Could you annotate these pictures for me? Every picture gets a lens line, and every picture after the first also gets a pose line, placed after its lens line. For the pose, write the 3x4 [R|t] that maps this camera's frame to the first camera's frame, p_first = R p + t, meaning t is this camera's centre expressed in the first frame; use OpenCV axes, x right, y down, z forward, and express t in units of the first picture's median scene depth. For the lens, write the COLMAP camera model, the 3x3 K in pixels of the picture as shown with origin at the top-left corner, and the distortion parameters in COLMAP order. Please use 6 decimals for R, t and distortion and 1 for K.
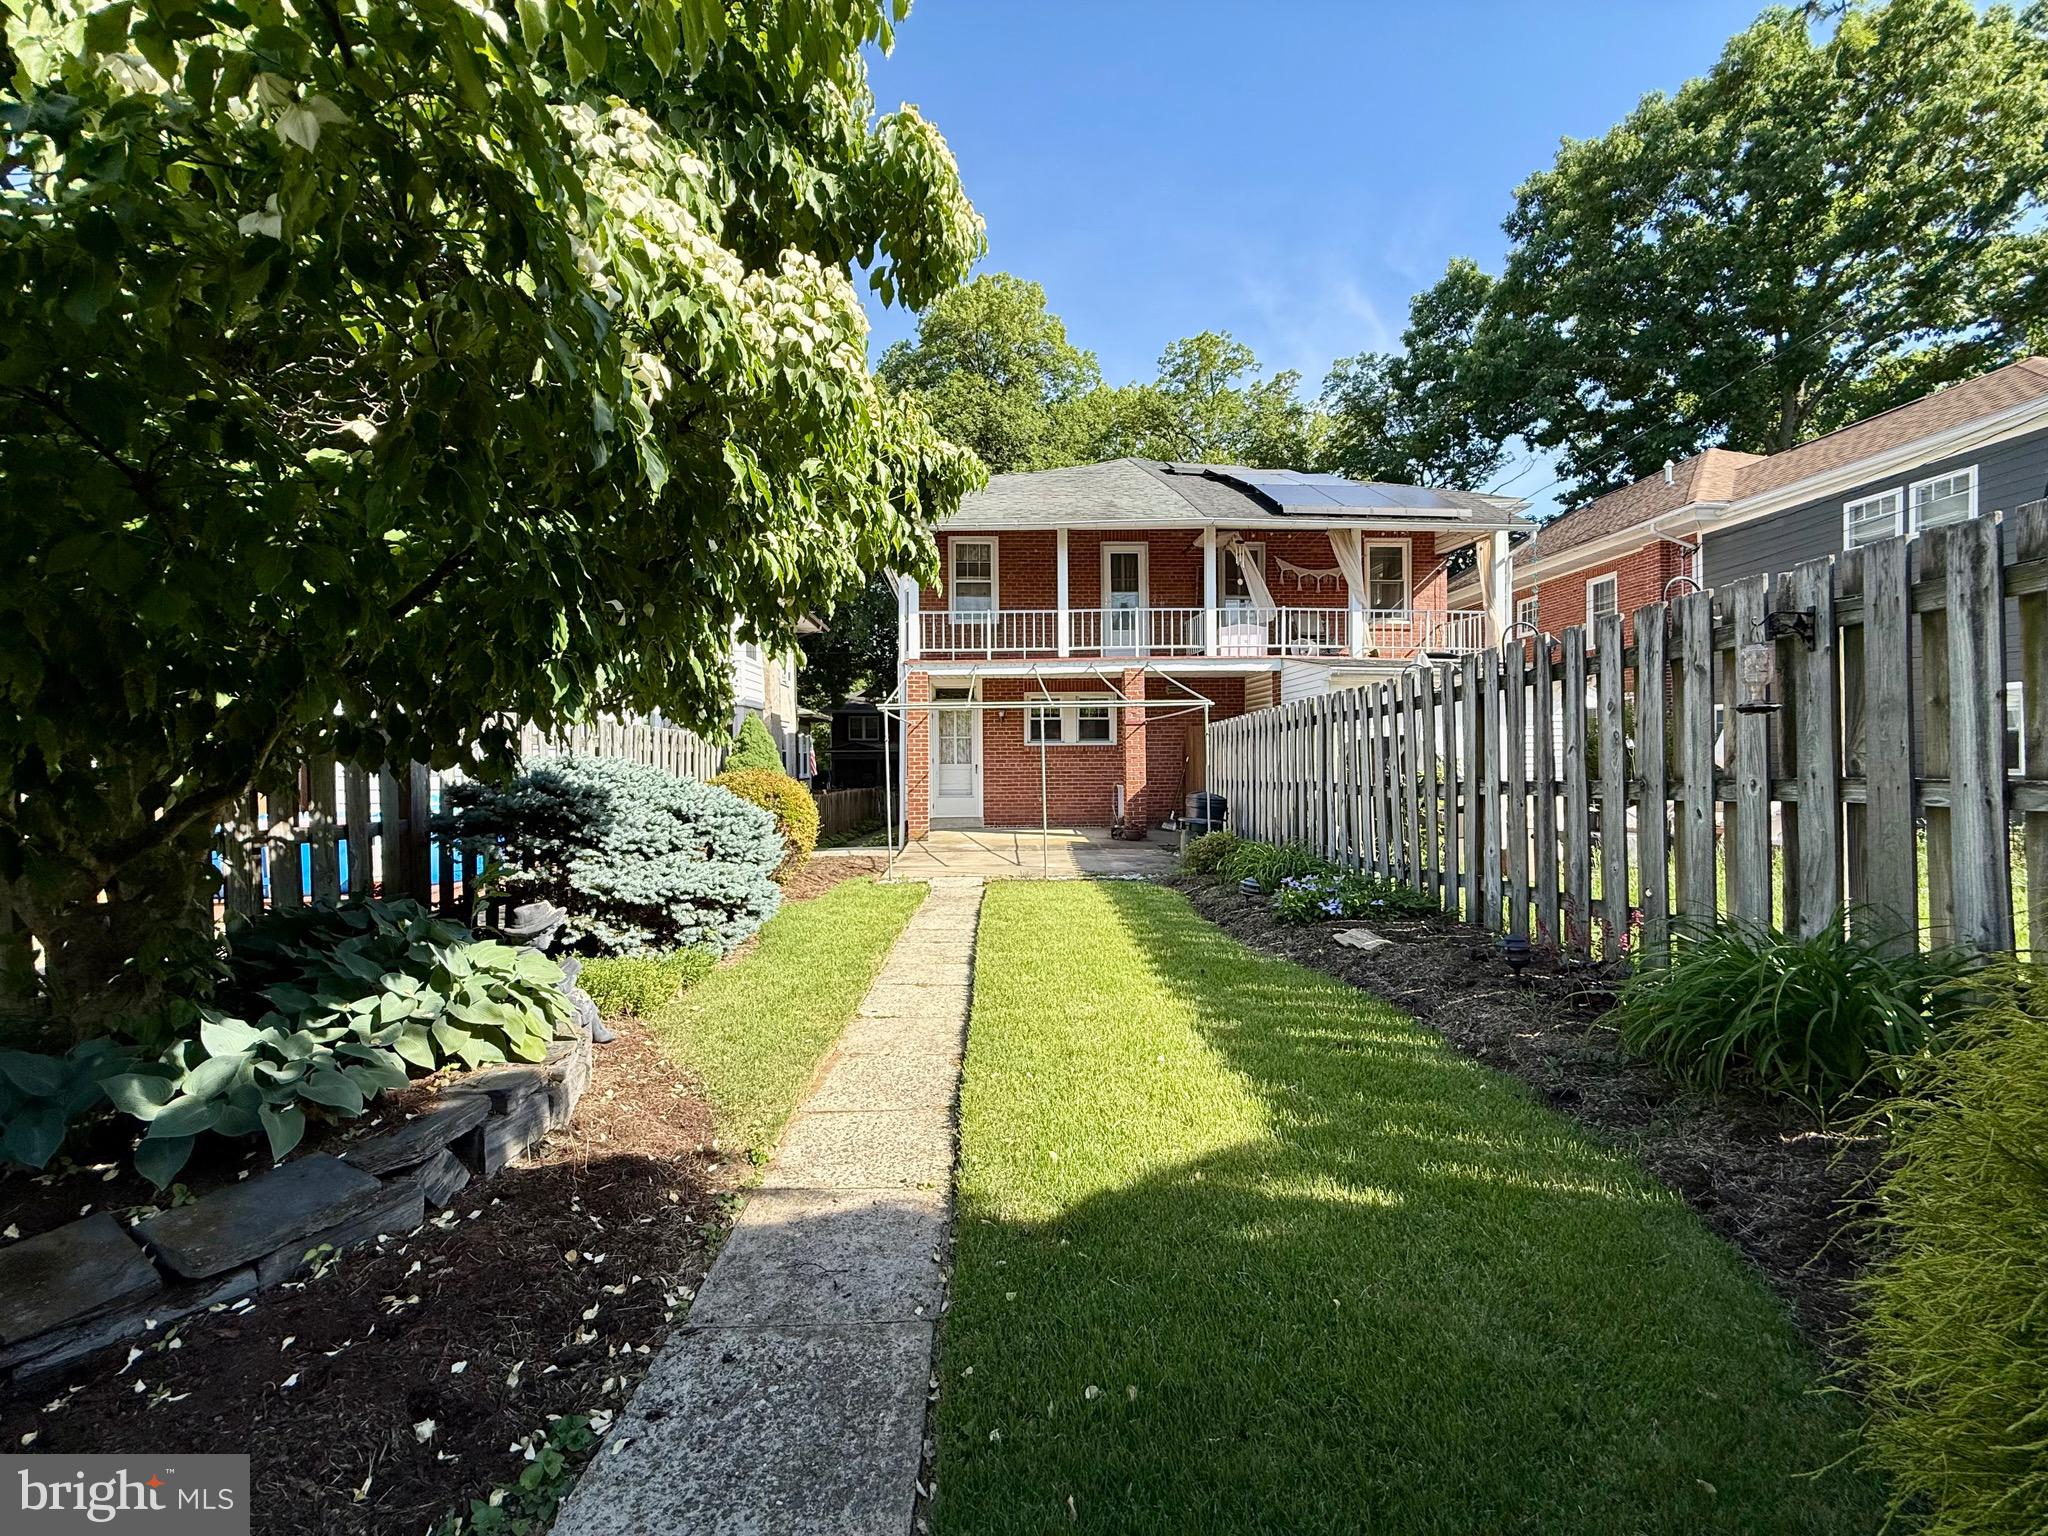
lens RADIAL K [[820.1, 0, 1020.6], [0, 820.1, 761.0], [0, 0, 1]] dist [0.000563, 0.000522]
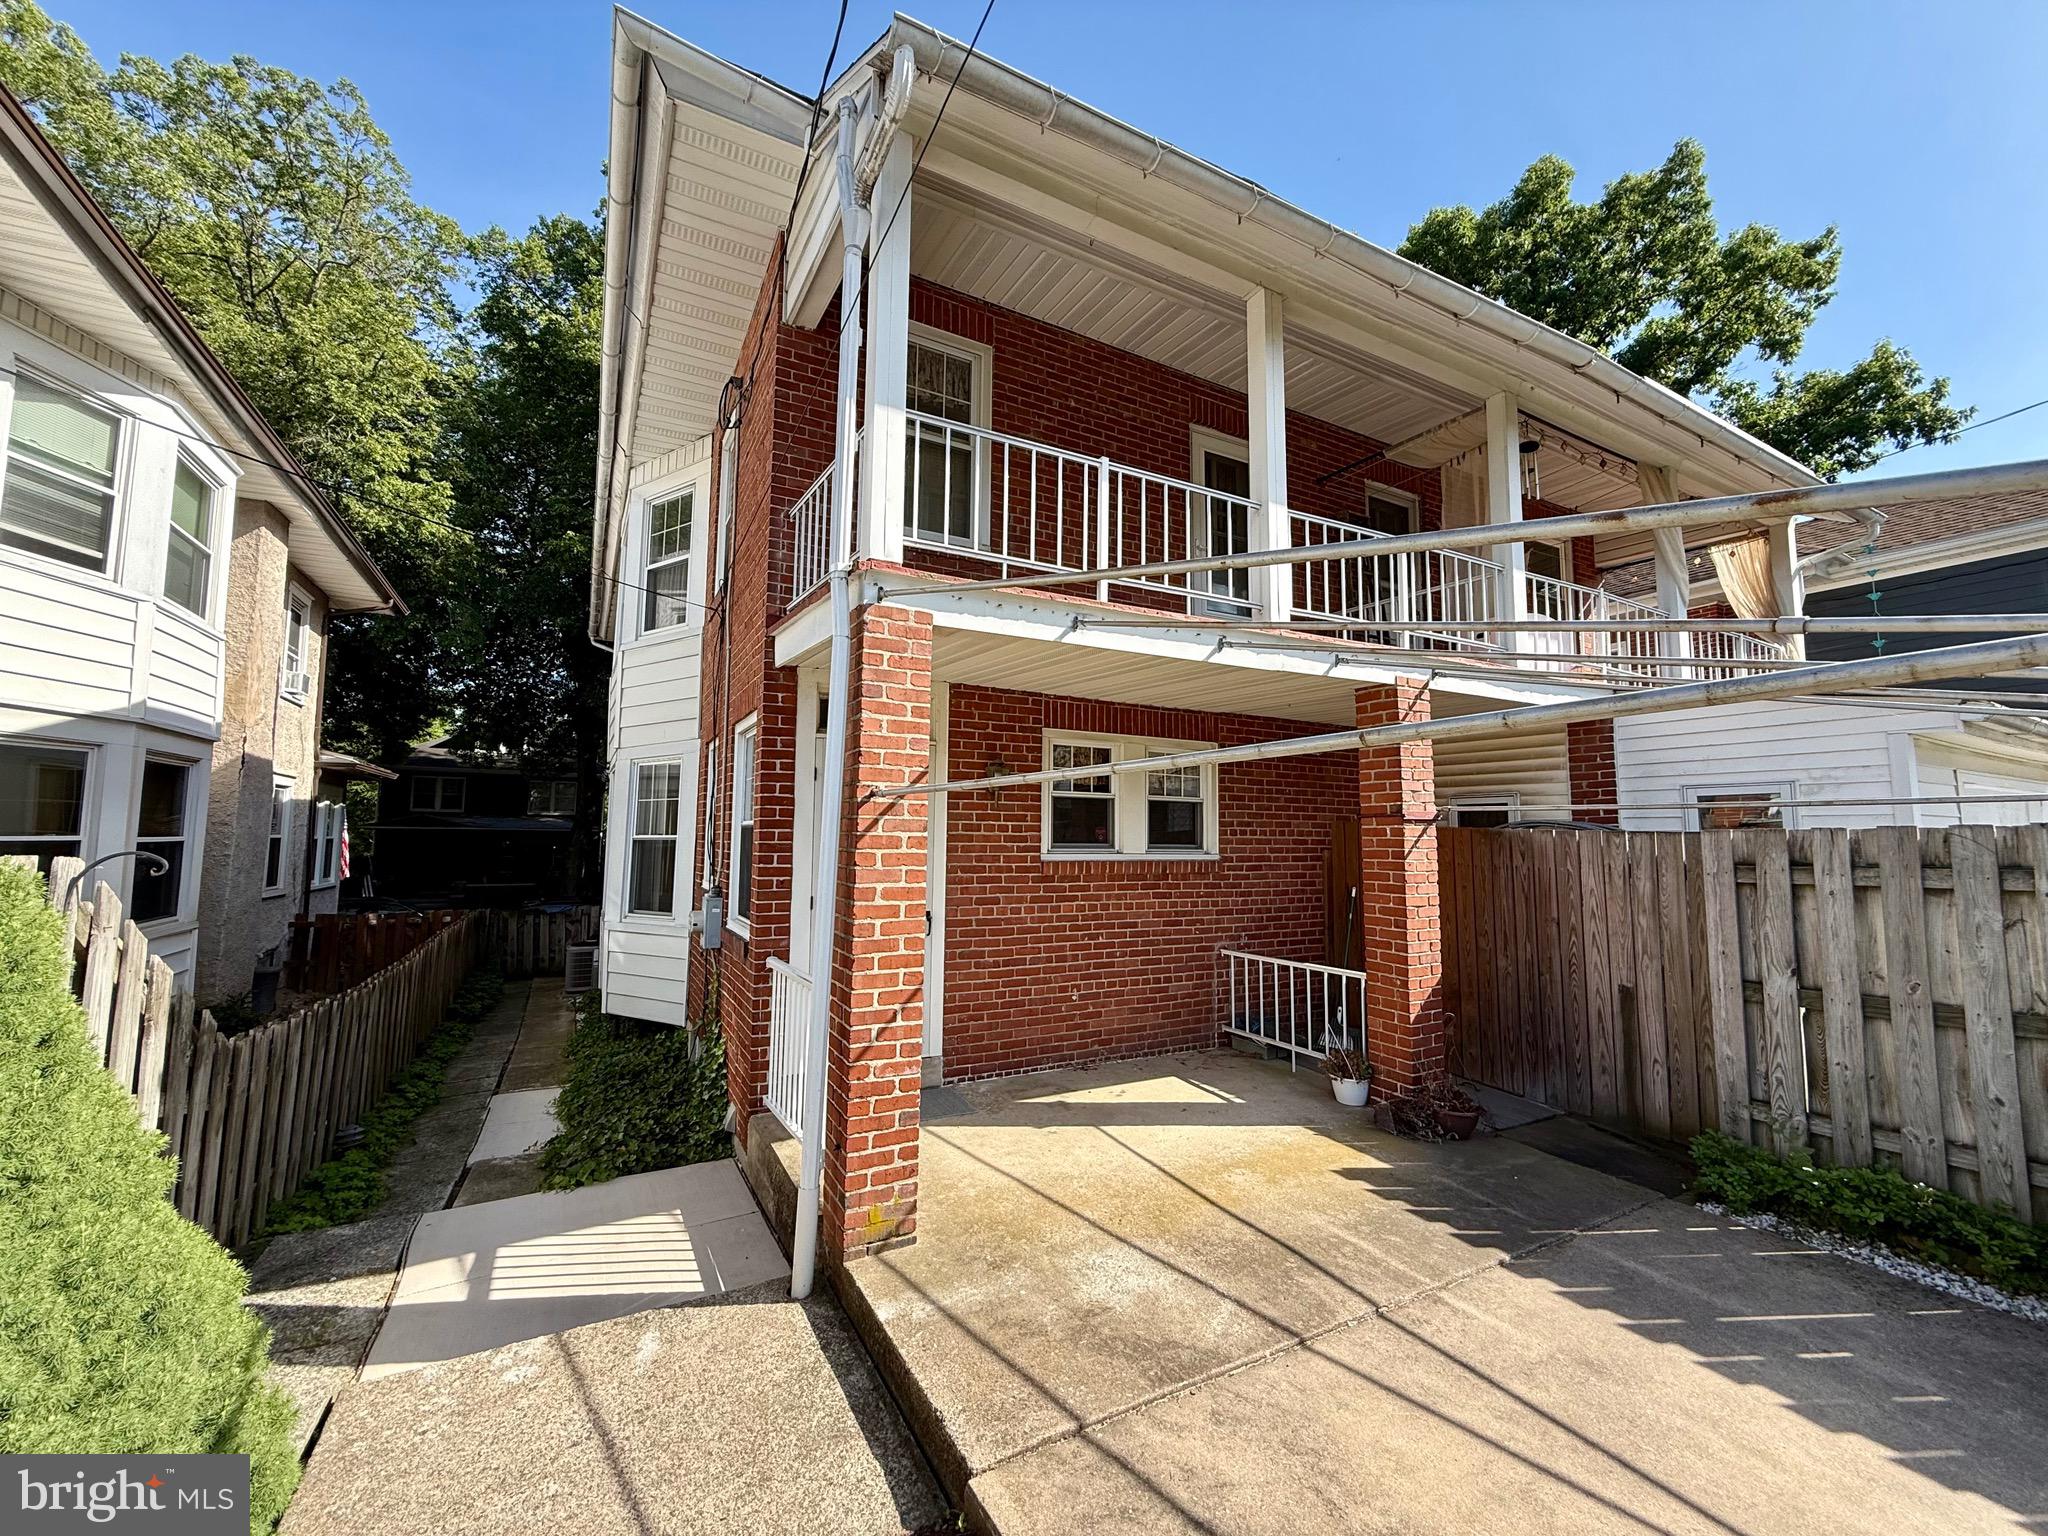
lens RADIAL K [[820.1, 0, 1018.9], [0, 820.1, 763.7], [0, 0, 1]] dist [0.000563, 0.000522]
pose [[0.902437, 0.058528, 0.426828, -0.935503], [-0.018381, 0.995058, -0.097583, -0.141190], [-0.430430, 0.080216, 0.899053, 3.427986]]
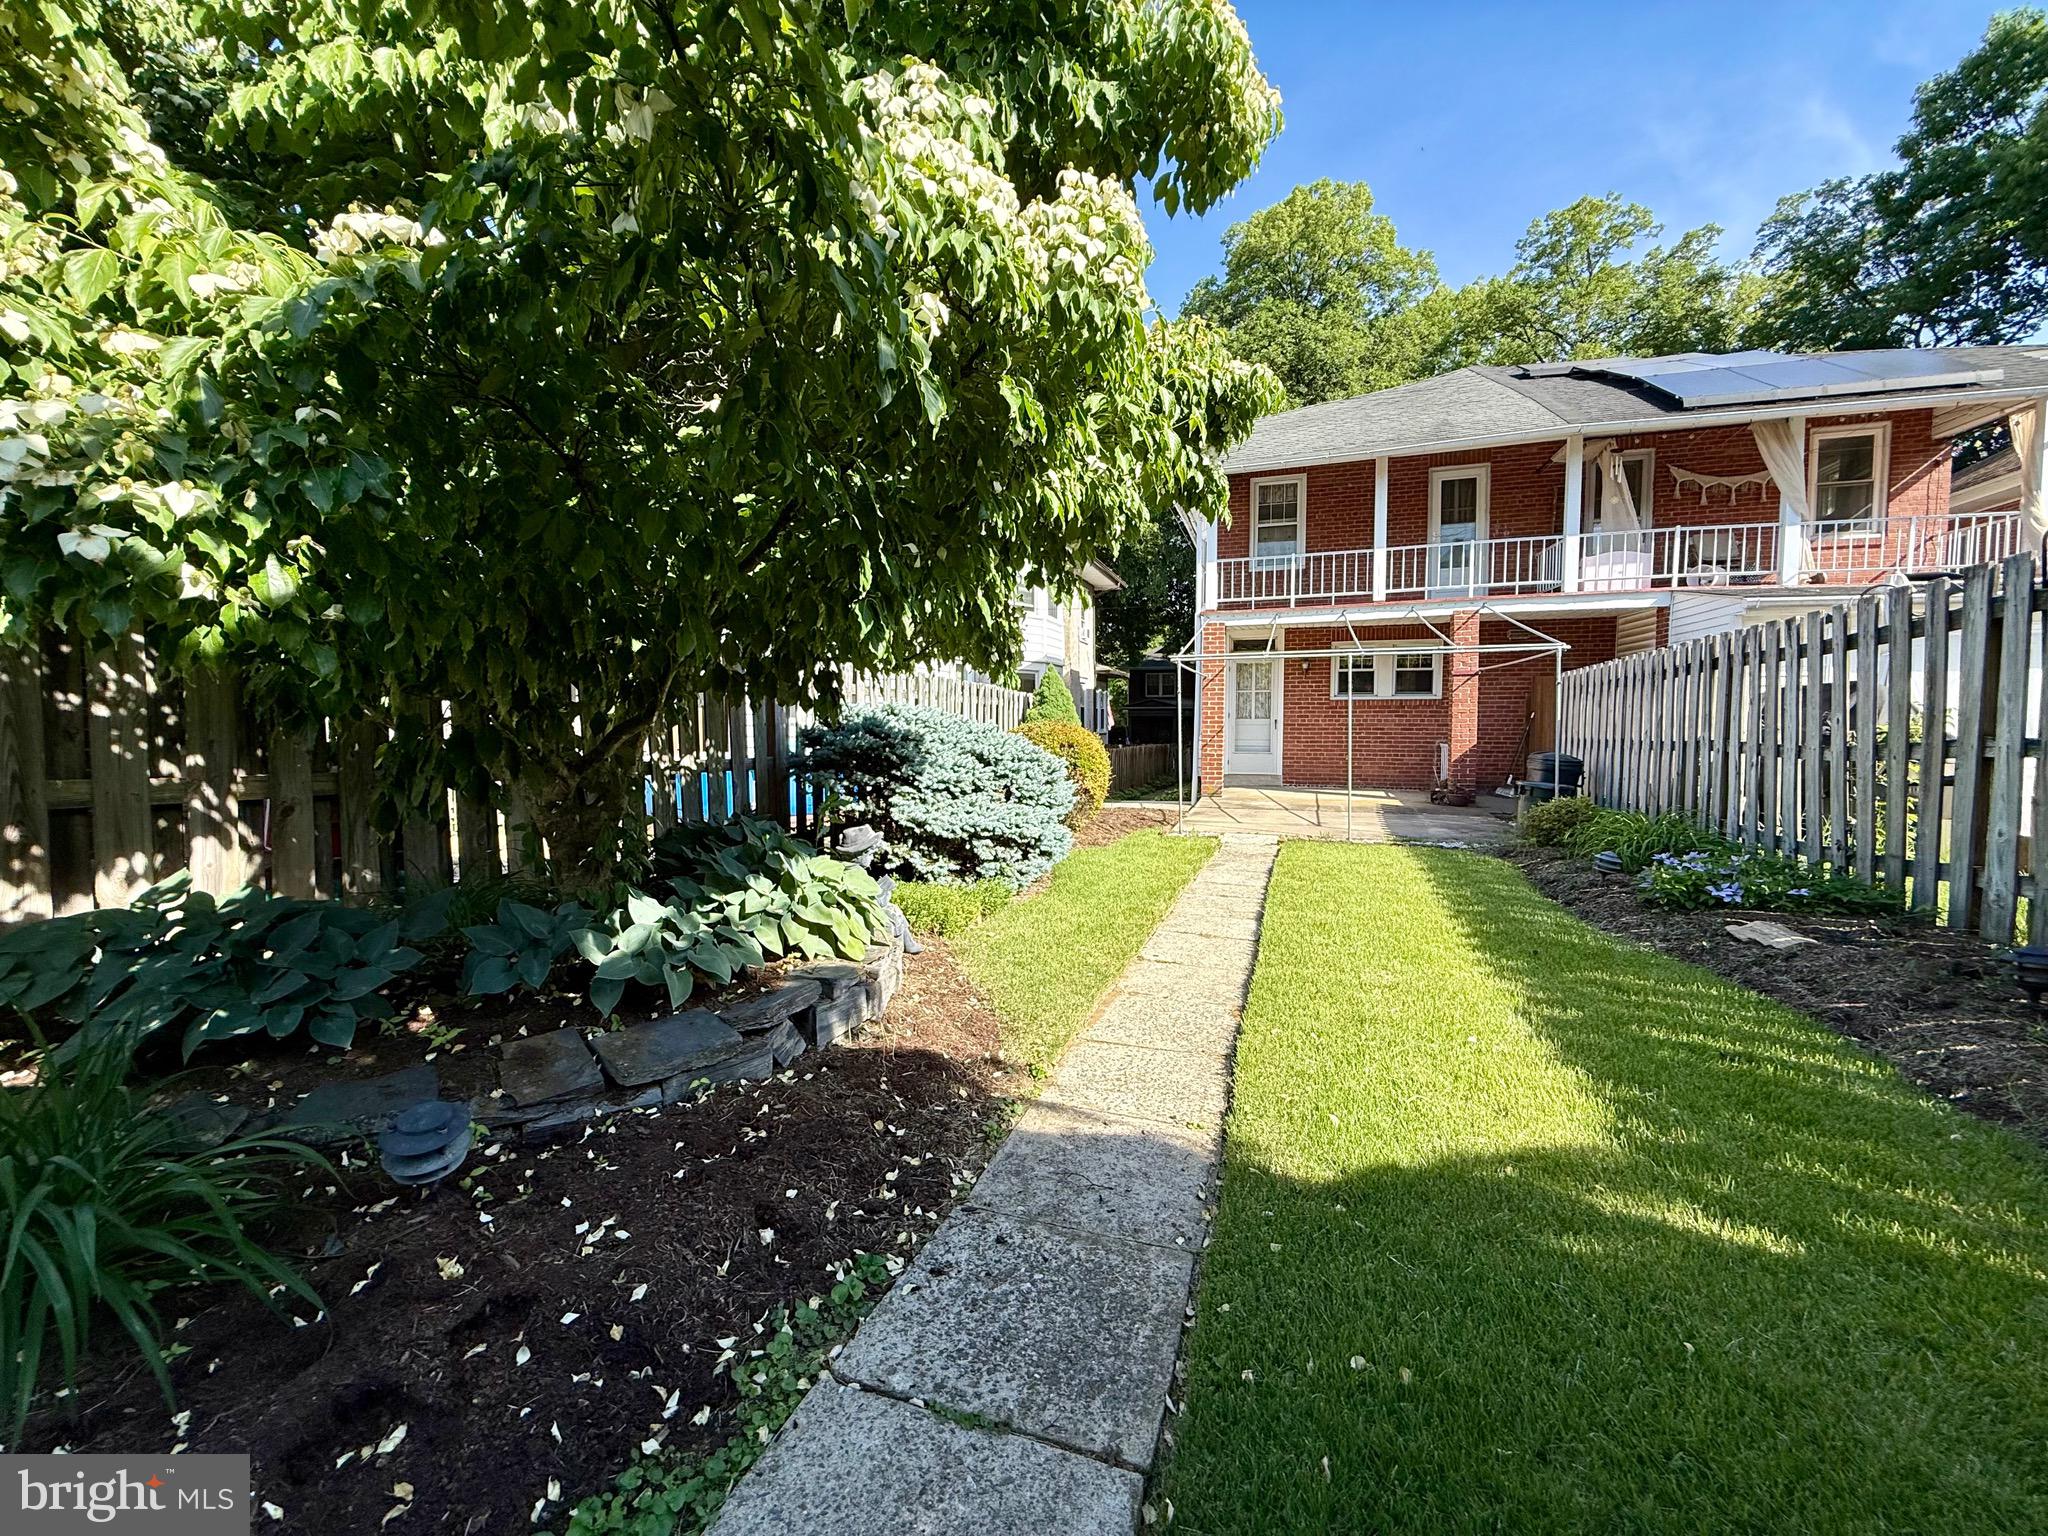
lens RADIAL K [[820.1, 0, 1017.2], [0, 820.1, 762.6], [0, 0, 1]] dist [0.000563, 0.000522]
pose [[0.935049, 0.026899, -0.353497, 0.018048], [-0.007867, 0.998446, 0.055165, 0.020684], [0.354432, -0.048801, 0.933808, 0.013242]]
